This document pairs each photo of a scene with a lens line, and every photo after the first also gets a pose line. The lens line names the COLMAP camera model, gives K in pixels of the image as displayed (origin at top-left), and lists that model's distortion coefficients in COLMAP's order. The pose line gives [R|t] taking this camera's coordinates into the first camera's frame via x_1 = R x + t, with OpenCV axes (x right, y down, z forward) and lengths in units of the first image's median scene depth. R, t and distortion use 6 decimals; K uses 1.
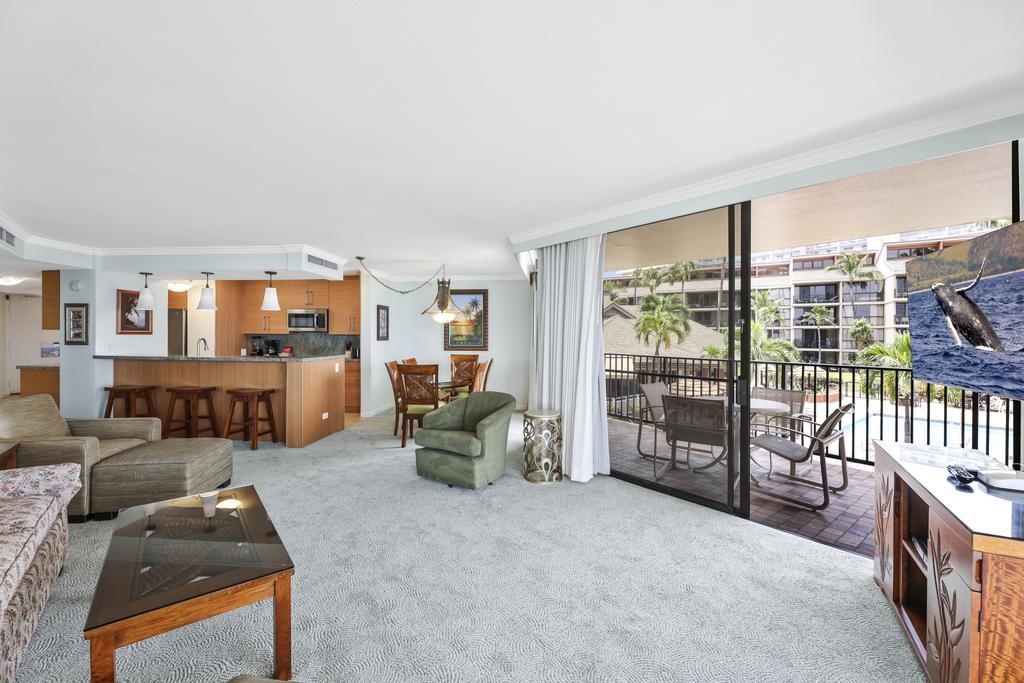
lens RADIAL K [[425.1, 0, 512.0], [0, 425.1, 341.5], [0, 0, 1]] dist [-0.000925, -0.000431]
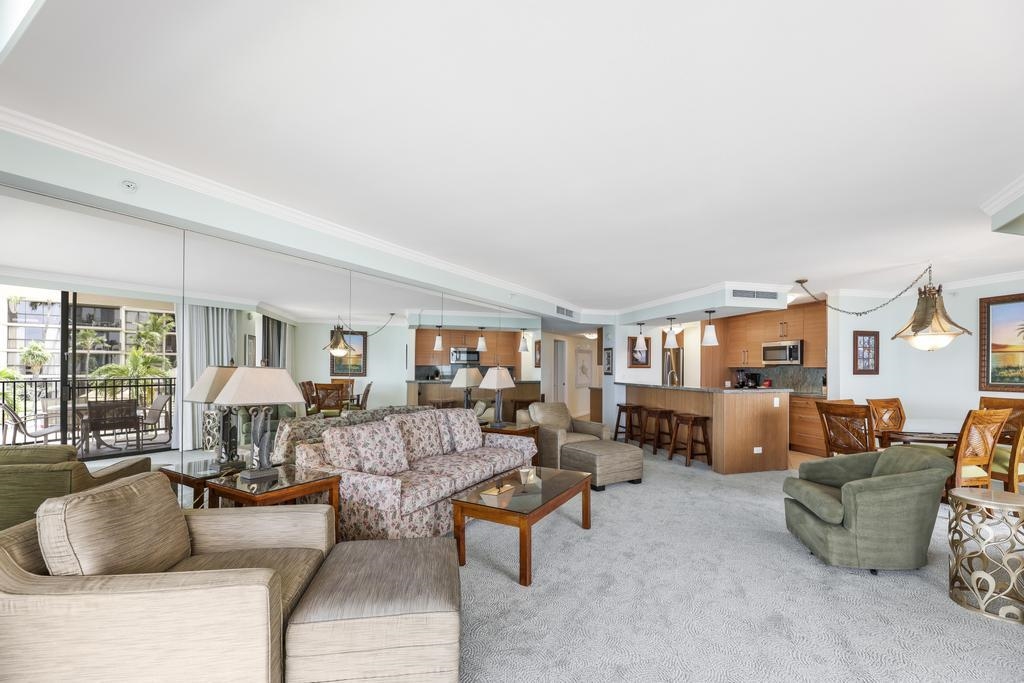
lens RADIAL K [[428.0, 0, 511.6], [0, 428.0, 368.2], [0, 0, 1]] dist [0.001900, -0.005006]
pose [[0.344246, -0.006077, -0.938860, 0.301291], [-0.013768, 0.999839, -0.011520, 0.005628], [0.938778, 0.016892, 0.344107, 0.130345]]
